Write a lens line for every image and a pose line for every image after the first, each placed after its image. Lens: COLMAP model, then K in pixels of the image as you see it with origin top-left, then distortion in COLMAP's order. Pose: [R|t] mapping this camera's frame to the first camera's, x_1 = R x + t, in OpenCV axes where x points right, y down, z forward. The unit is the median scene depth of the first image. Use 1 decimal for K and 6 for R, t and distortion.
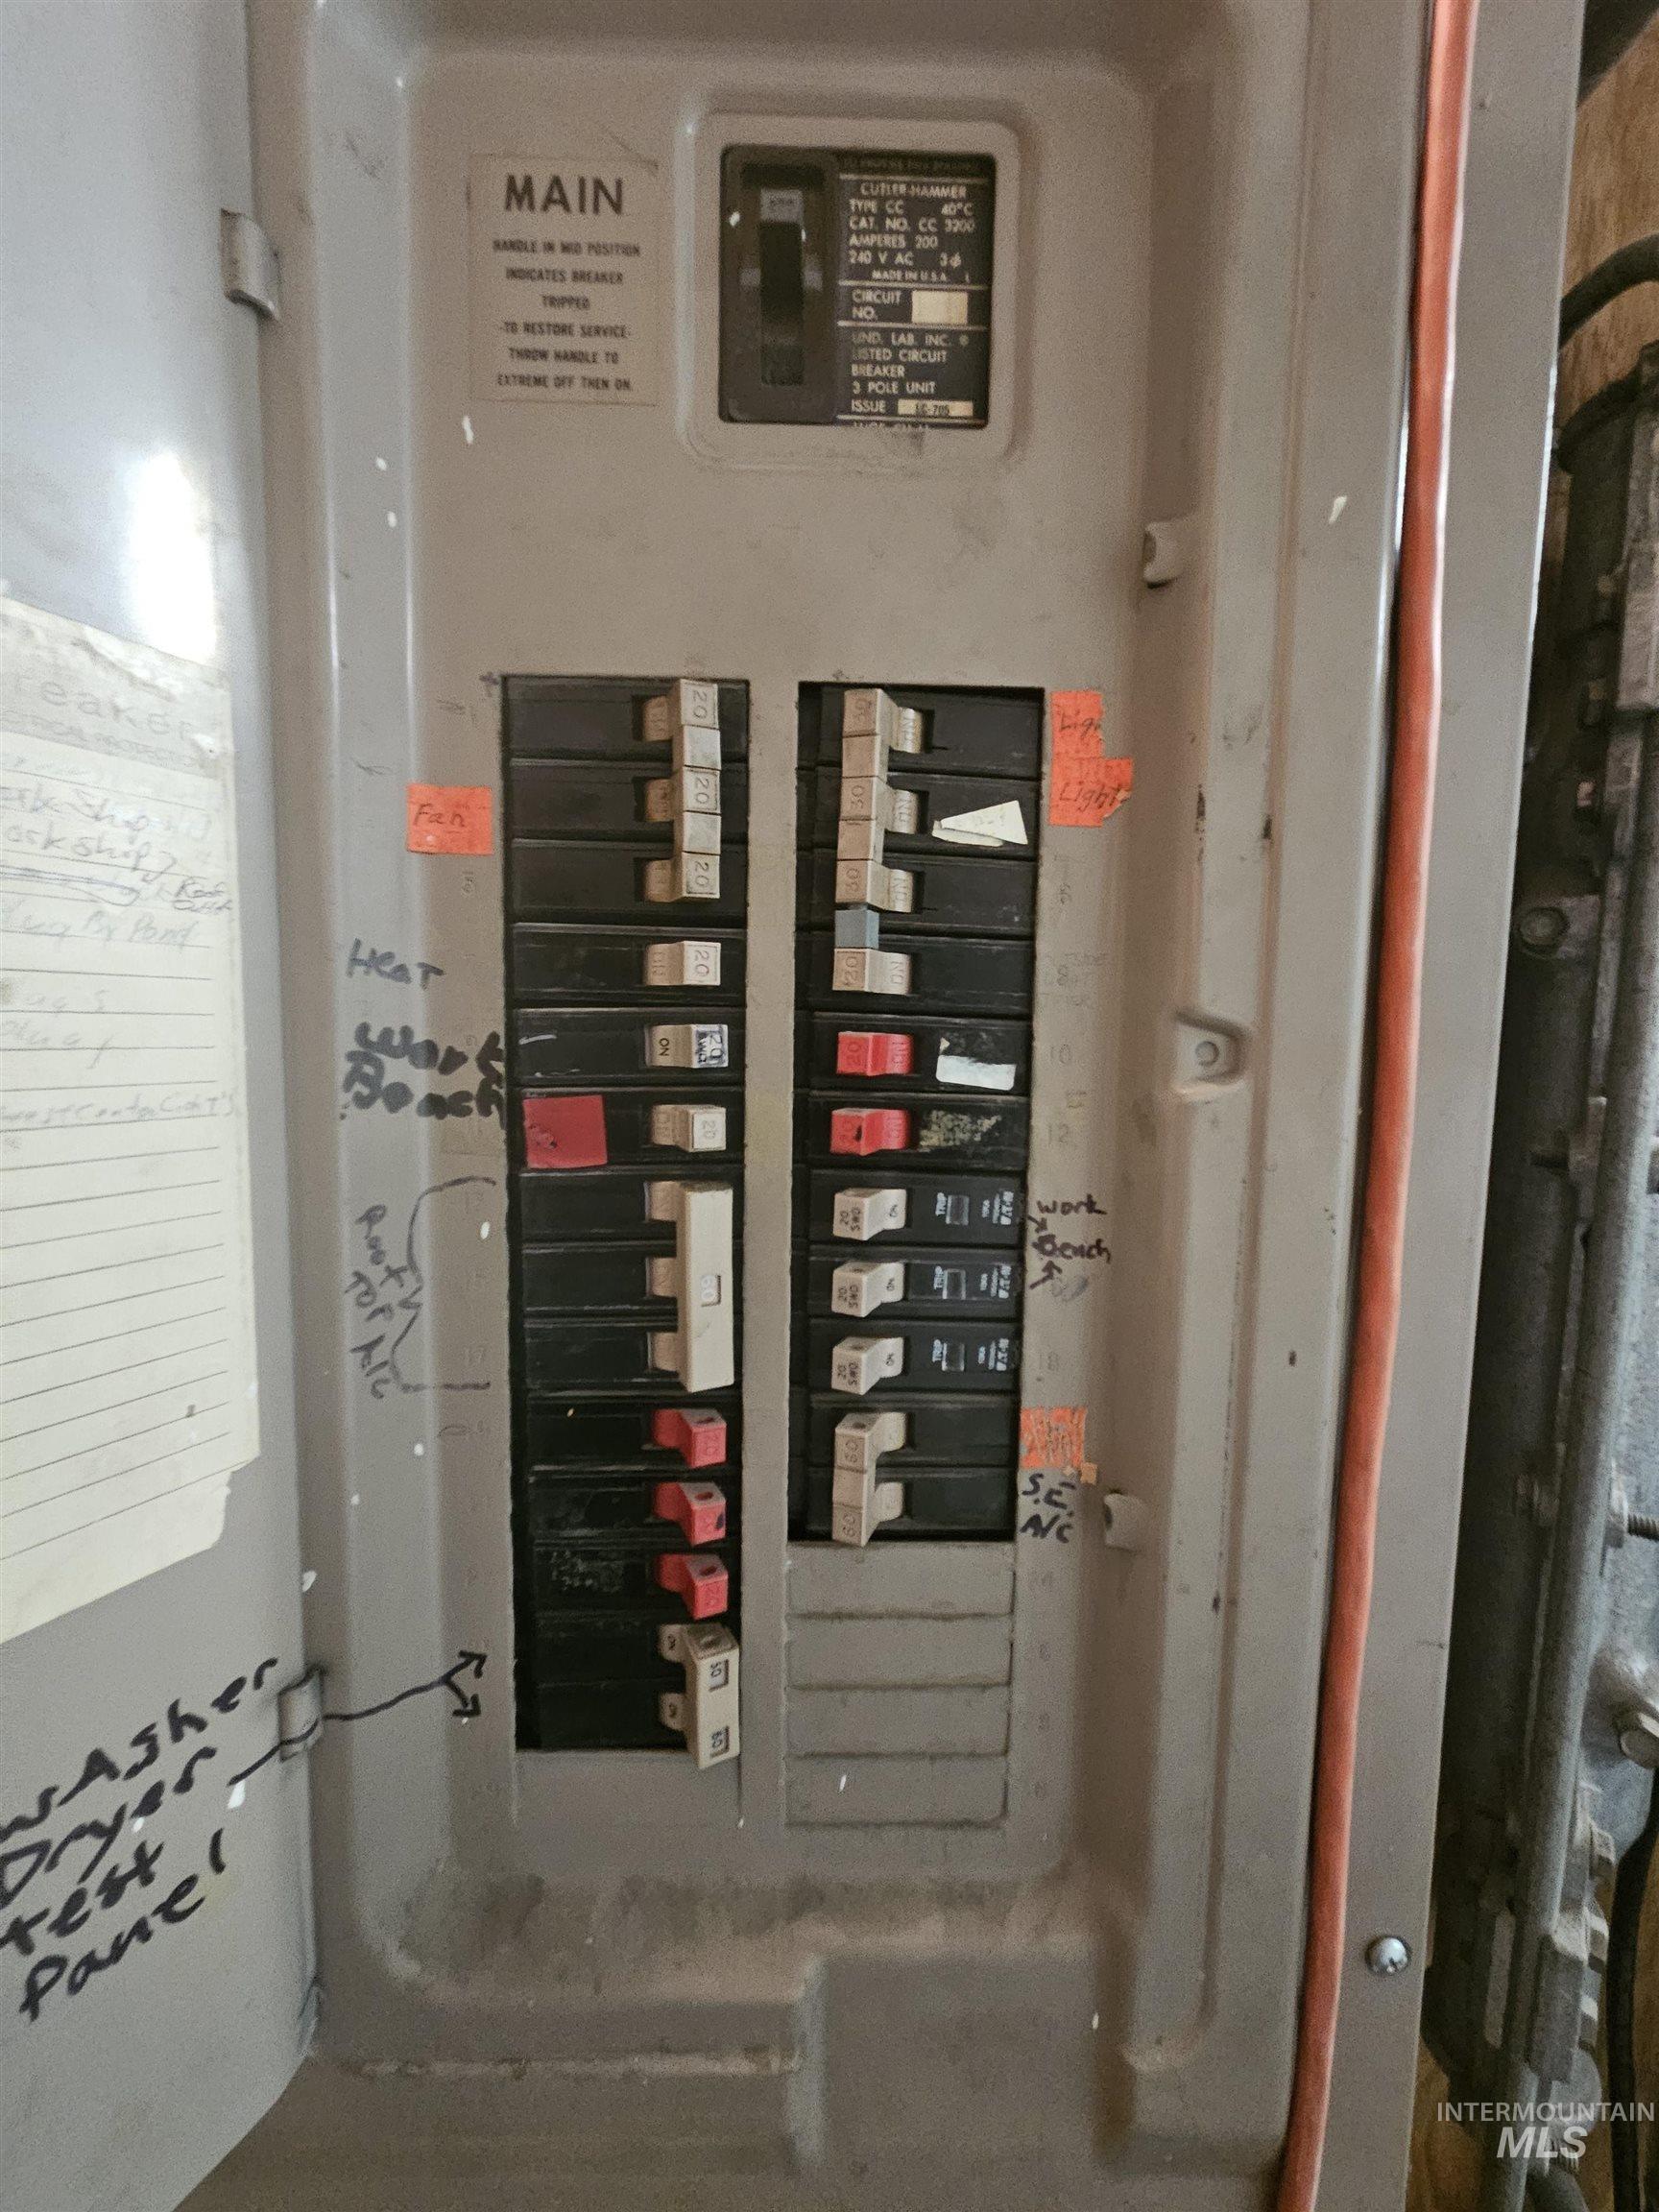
lens RADIAL K [[907.5, 0, 842.1], [0, 907.5, 1109.1], [0, 0, 1]] dist [-0.005035, 0.001714]
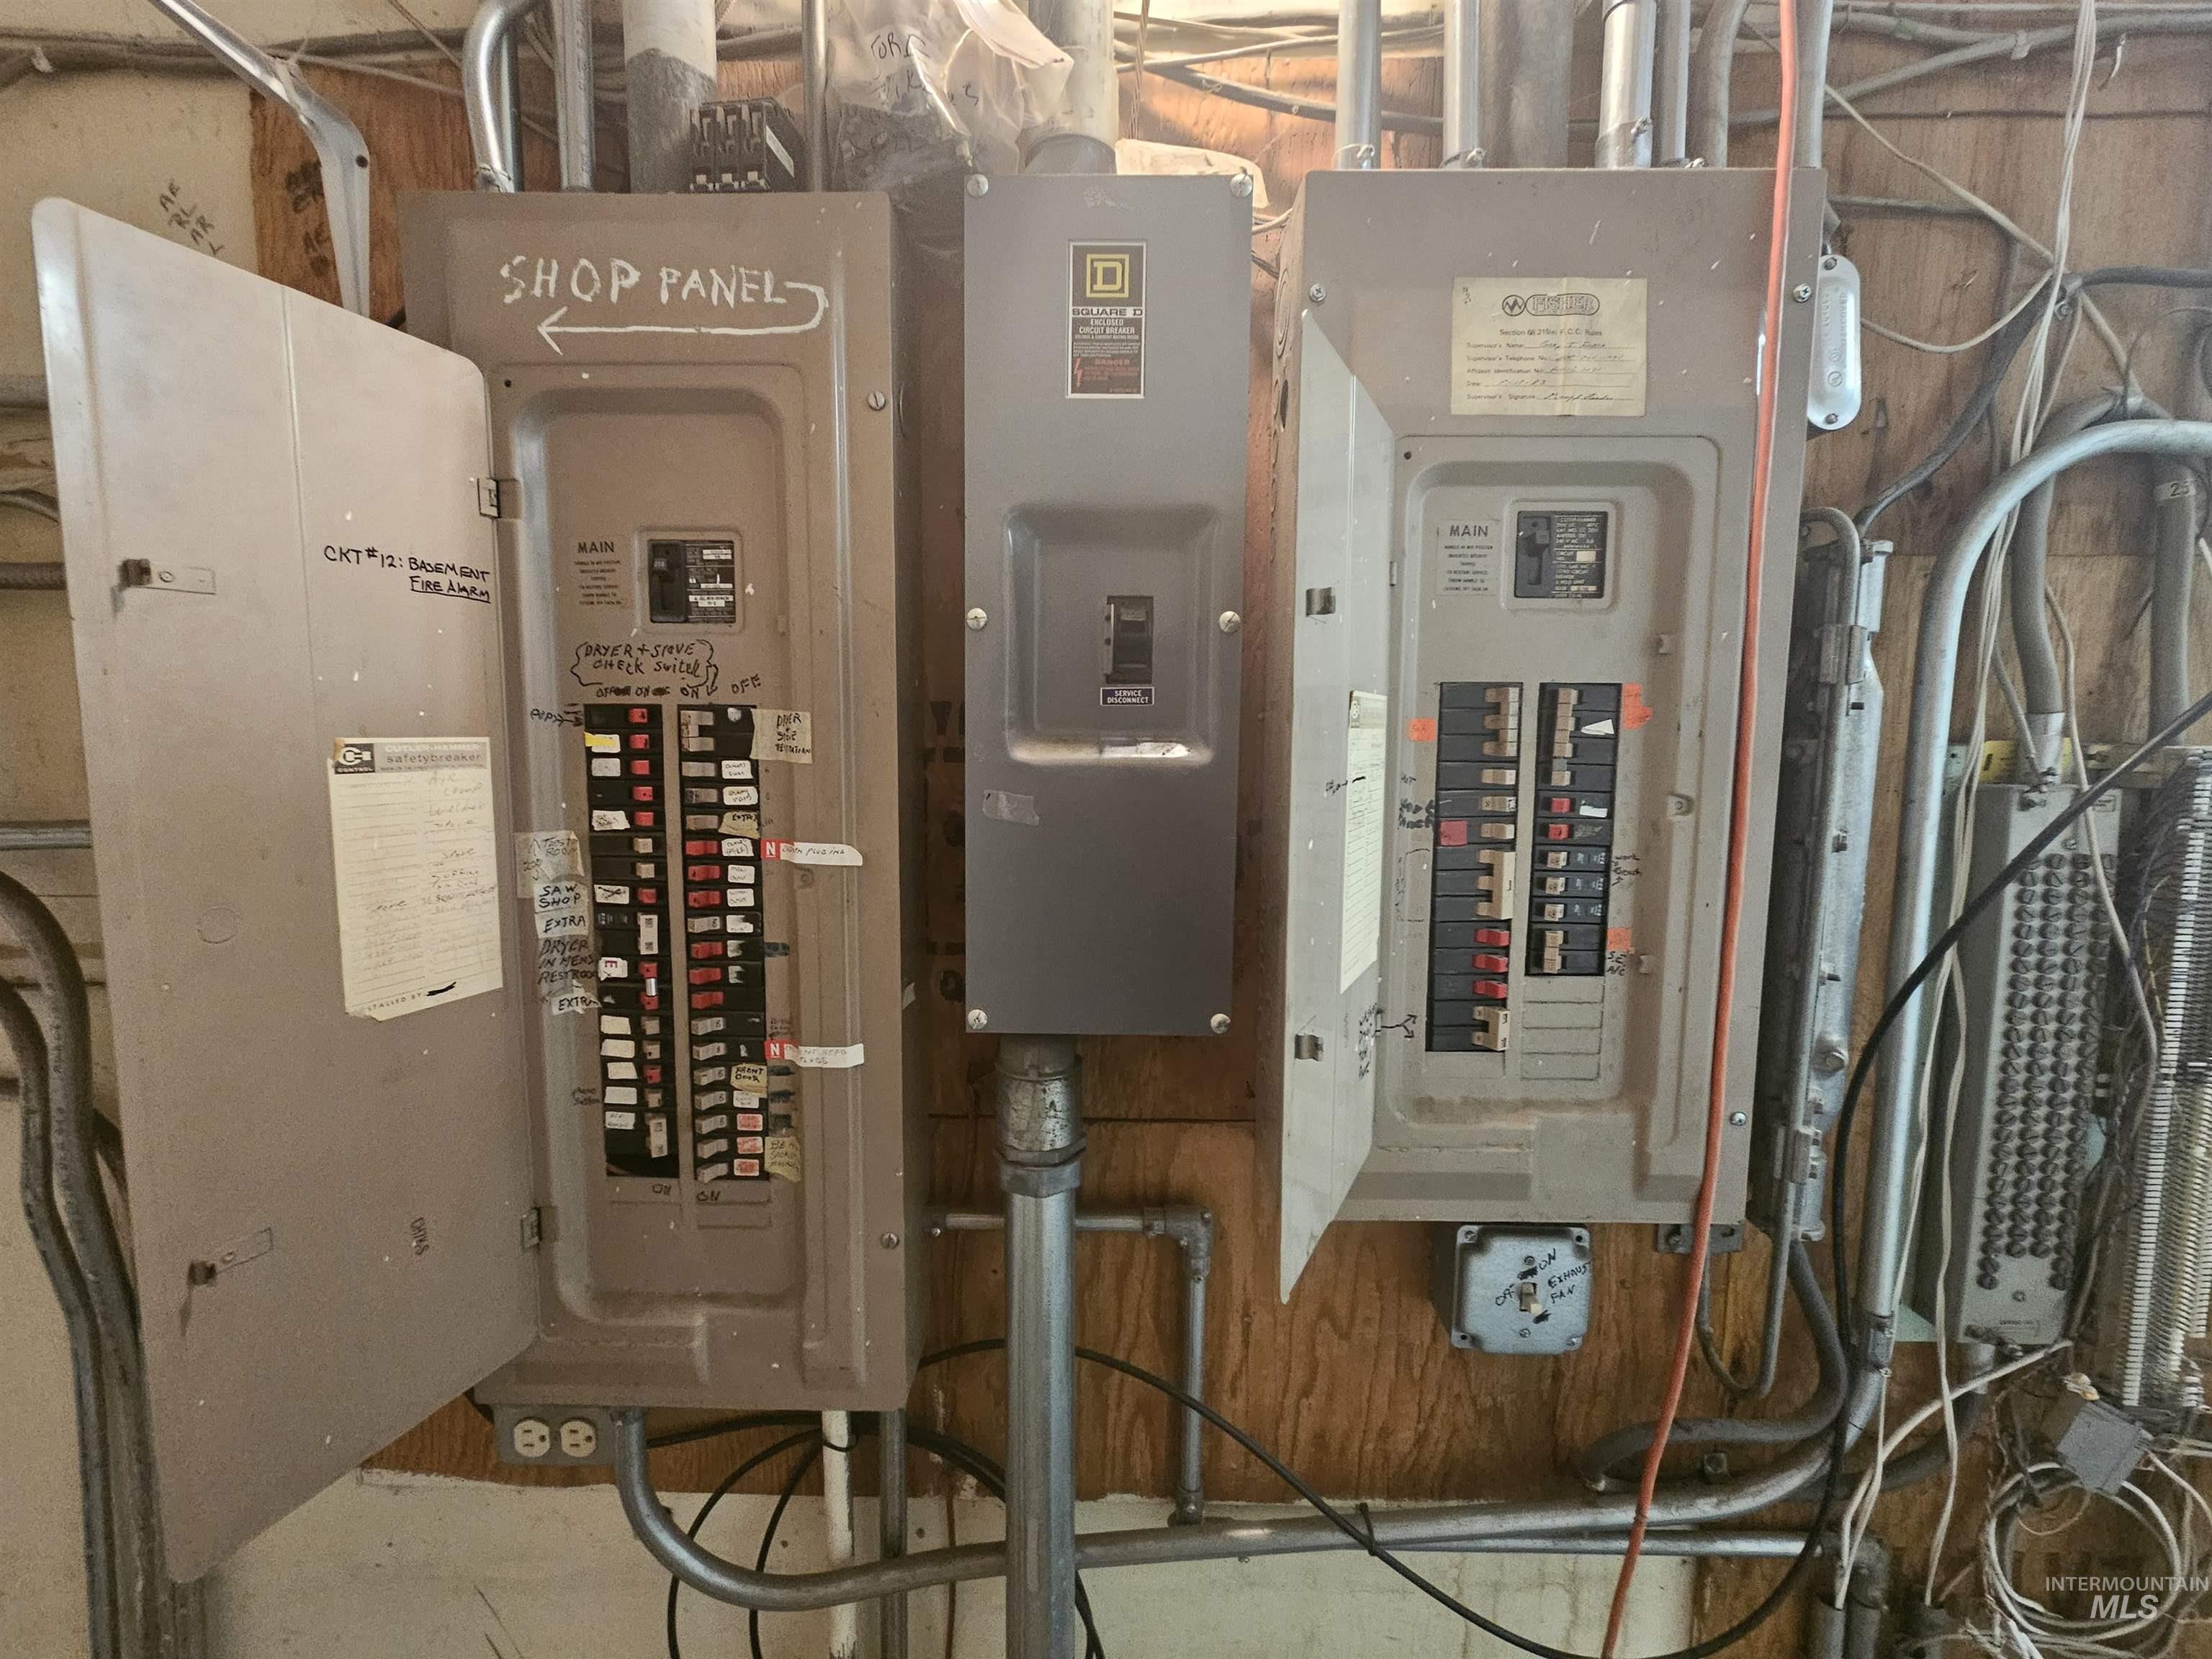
lens RADIAL K [[907.5, 0, 1105.4], [0, 907.5, 817.9], [0, 0, 1]] dist [-0.005035, 0.001714]
pose [[0.999537, -0.008177, -0.029293, -1.347369], [0.008438, 0.999926, 0.008785, -0.058938], [0.029219, -0.009029, 0.999532, -1.972625]]
